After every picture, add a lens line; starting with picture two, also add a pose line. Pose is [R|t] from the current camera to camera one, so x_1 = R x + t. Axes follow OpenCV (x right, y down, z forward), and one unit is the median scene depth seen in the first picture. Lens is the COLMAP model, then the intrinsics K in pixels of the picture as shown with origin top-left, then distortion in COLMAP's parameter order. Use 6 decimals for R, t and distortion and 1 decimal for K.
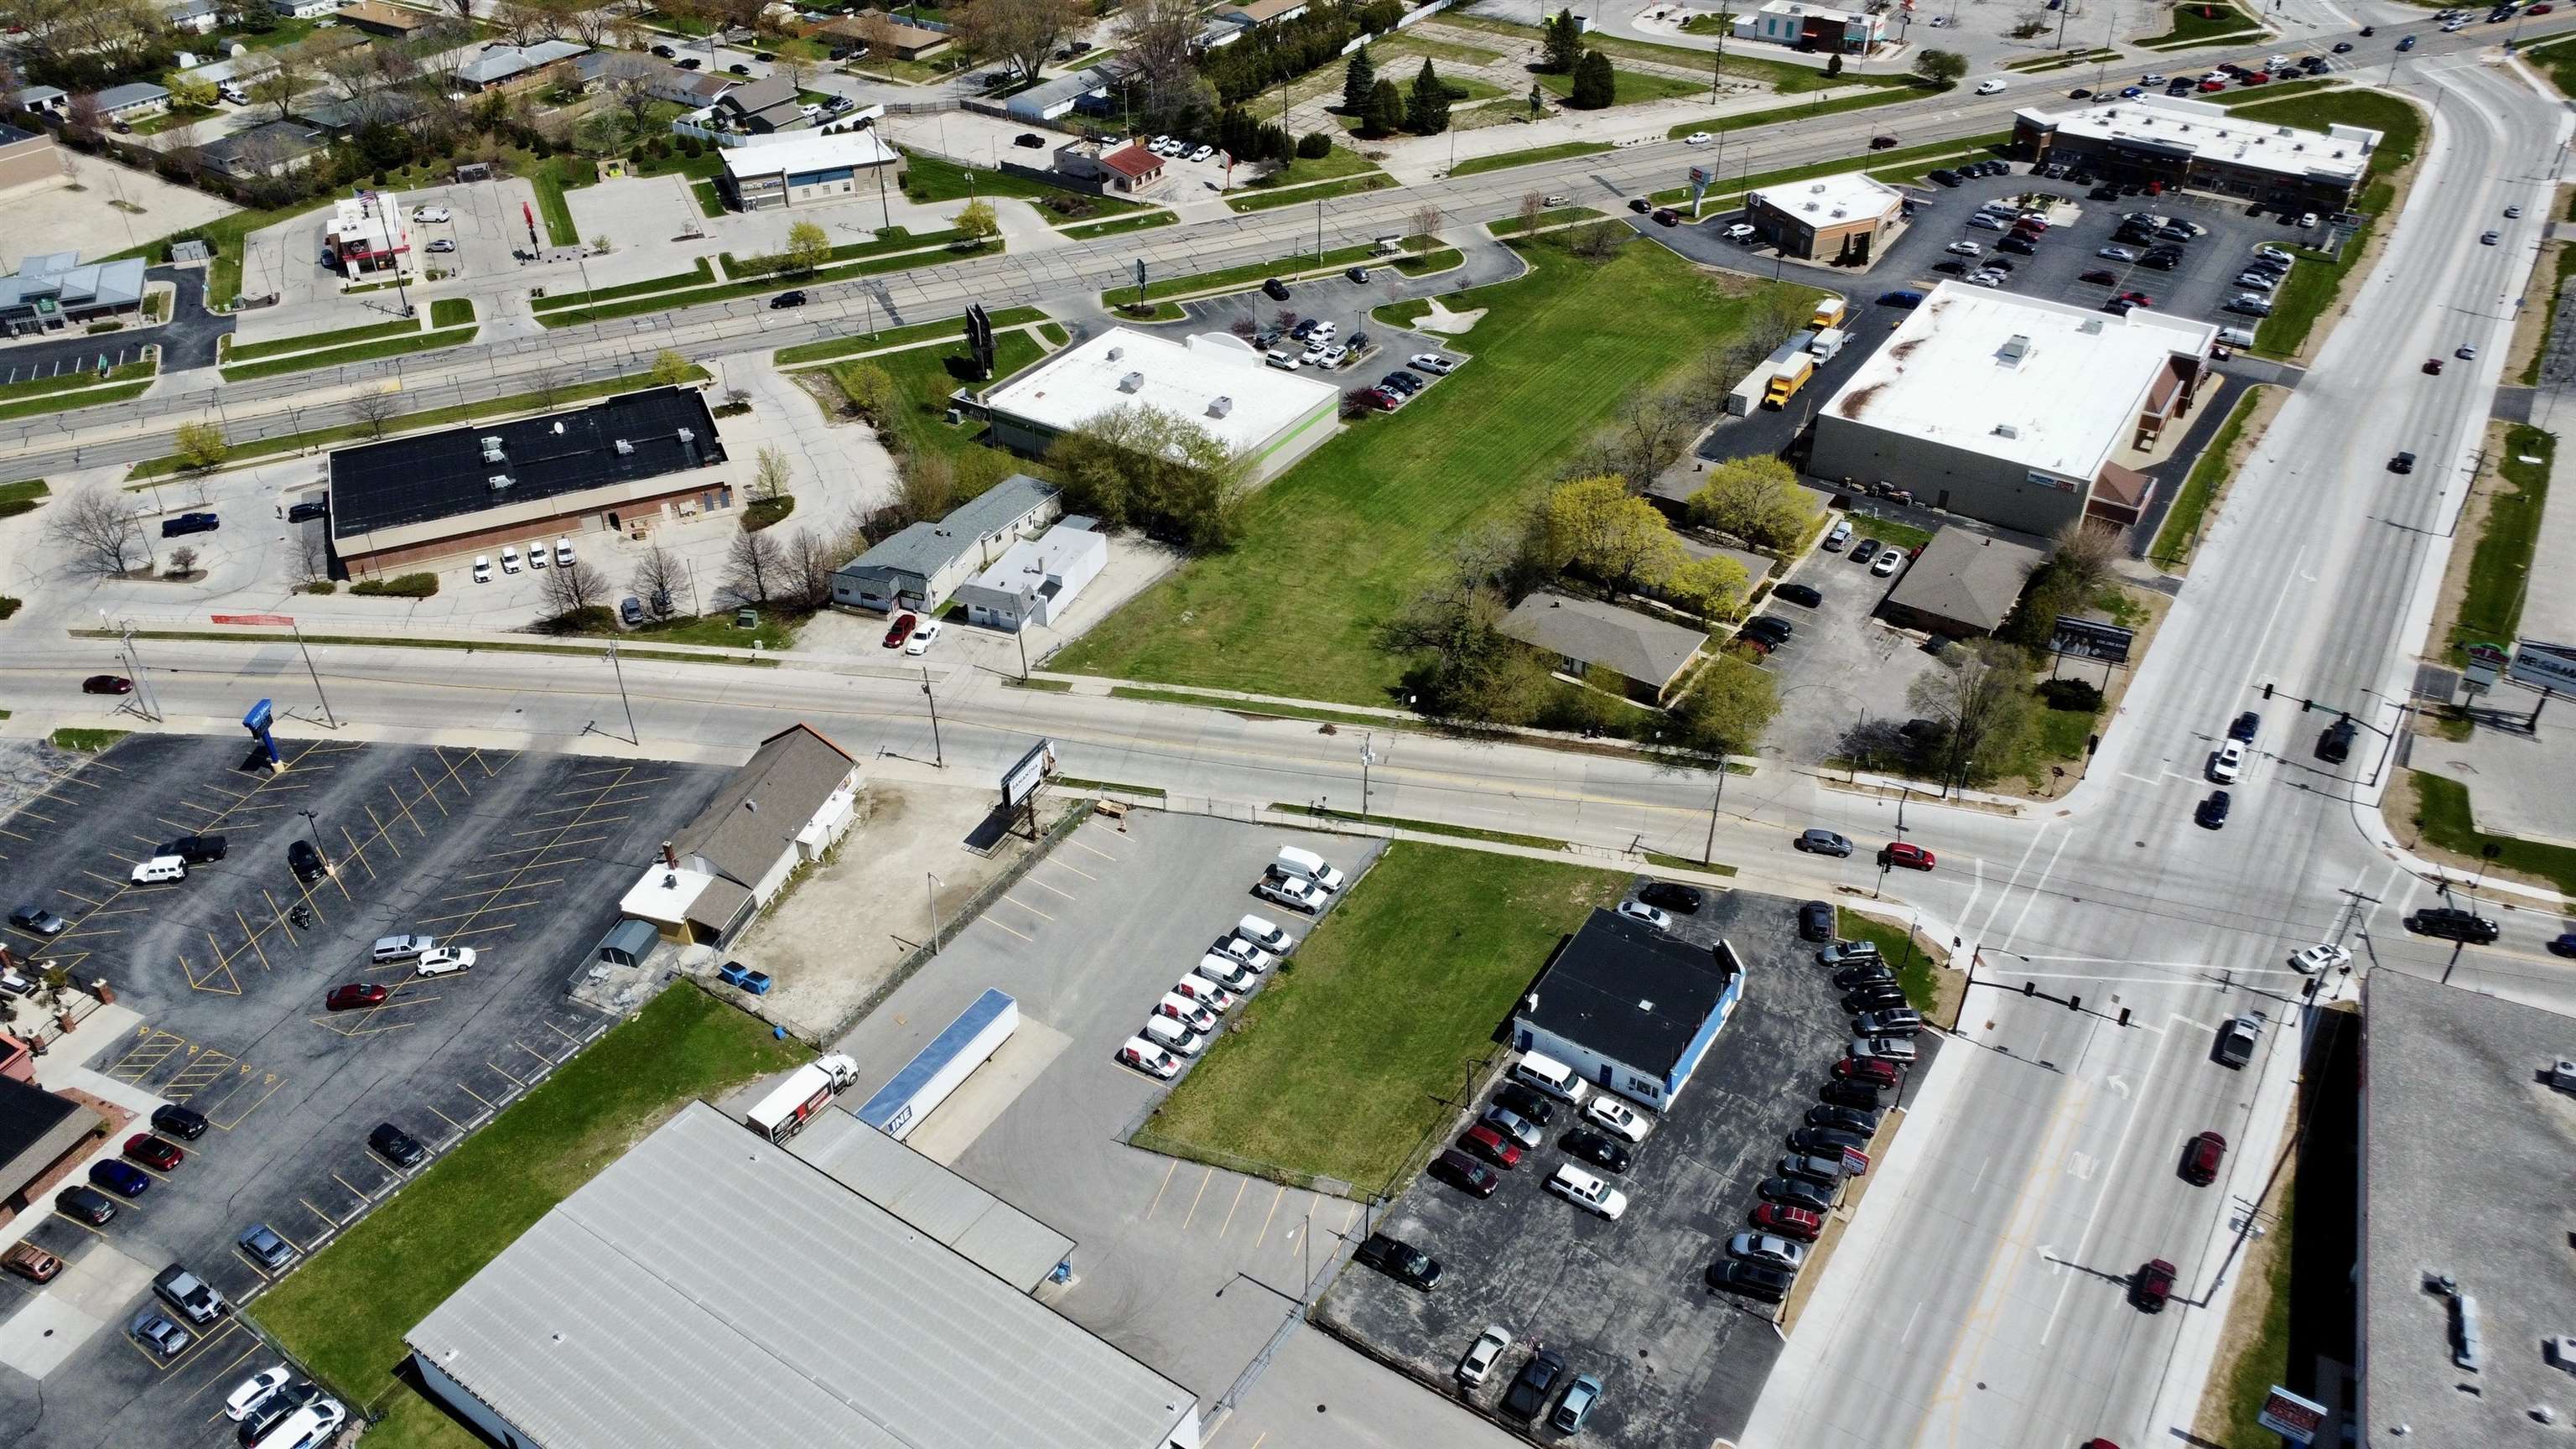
lens RADIAL K [[1855.2, 0, 1282.0], [0, 1855.2, 729.3], [0, 0, 1]] dist [-0.027258, -0.006435]
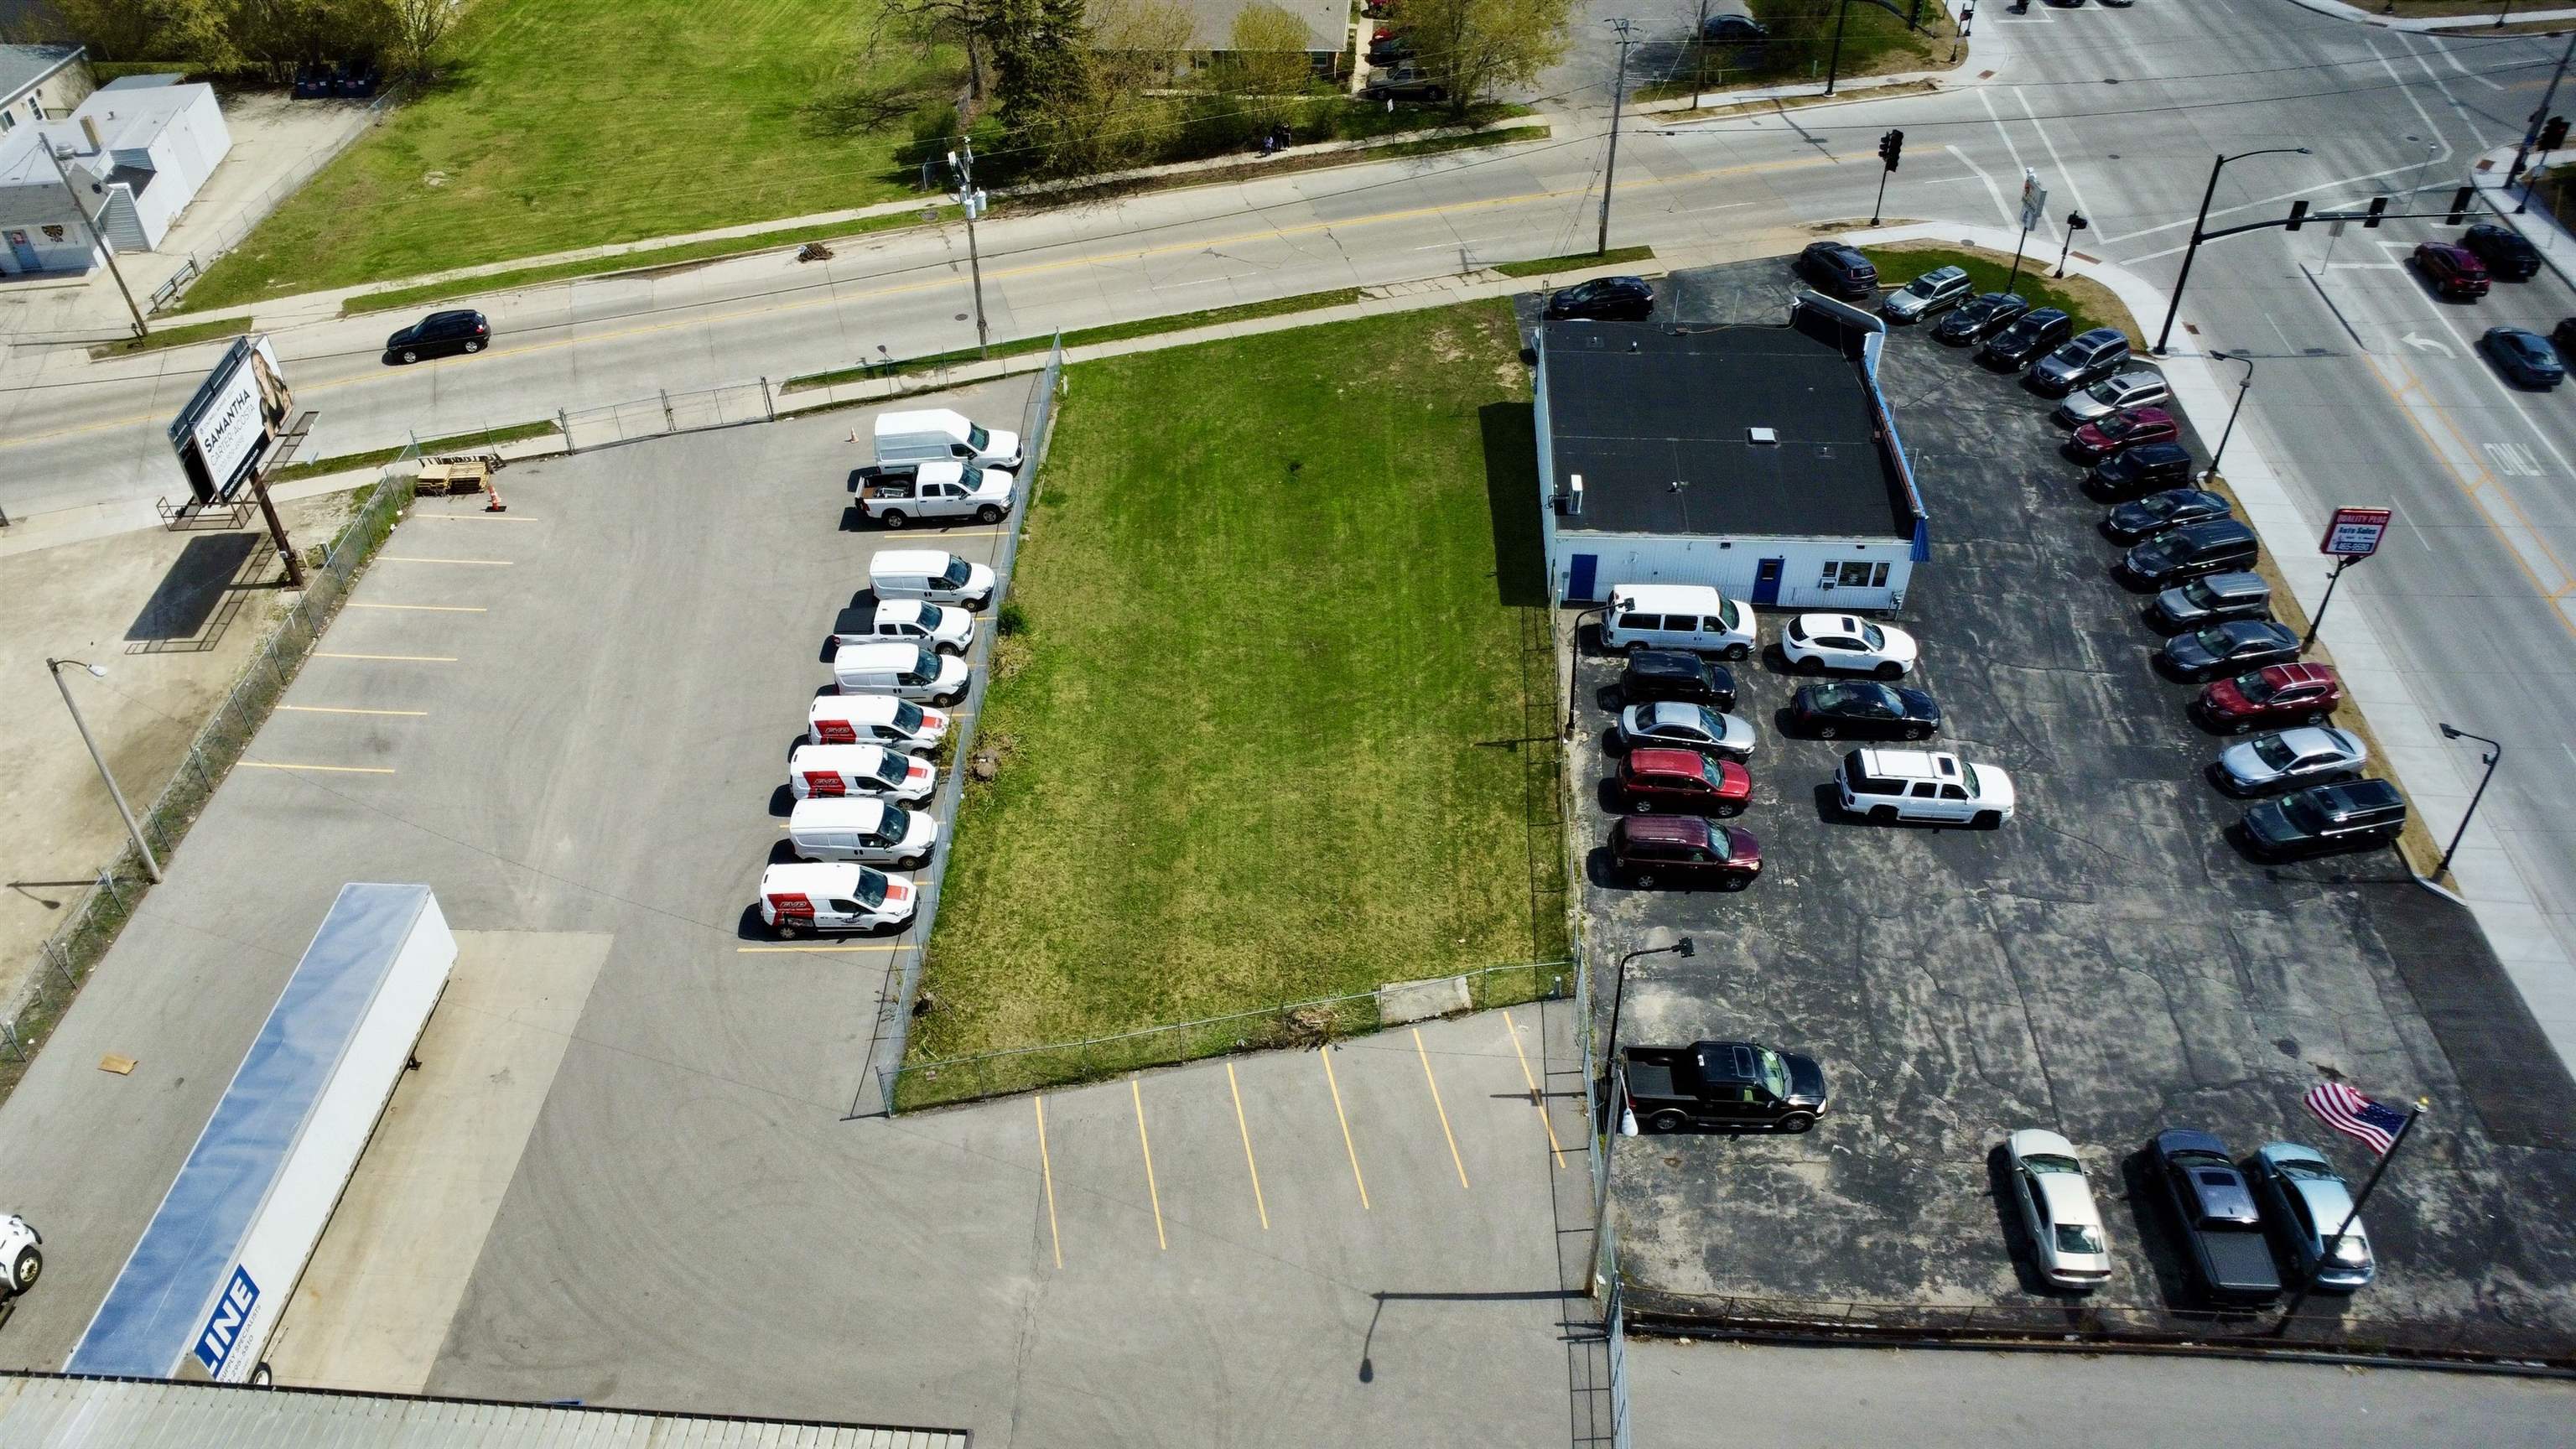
lens RADIAL K [[1855.2, 0, 1282.0], [0, 1855.2, 729.3], [0, 0, 1]] dist [-0.027258, -0.006435]
pose [[0.865366, -0.327496, 0.379325, -0.114089], [0.297818, 0.944839, 0.136319, 0.105565], [-0.403046, -0.004996, 0.915166, 0.537081]]
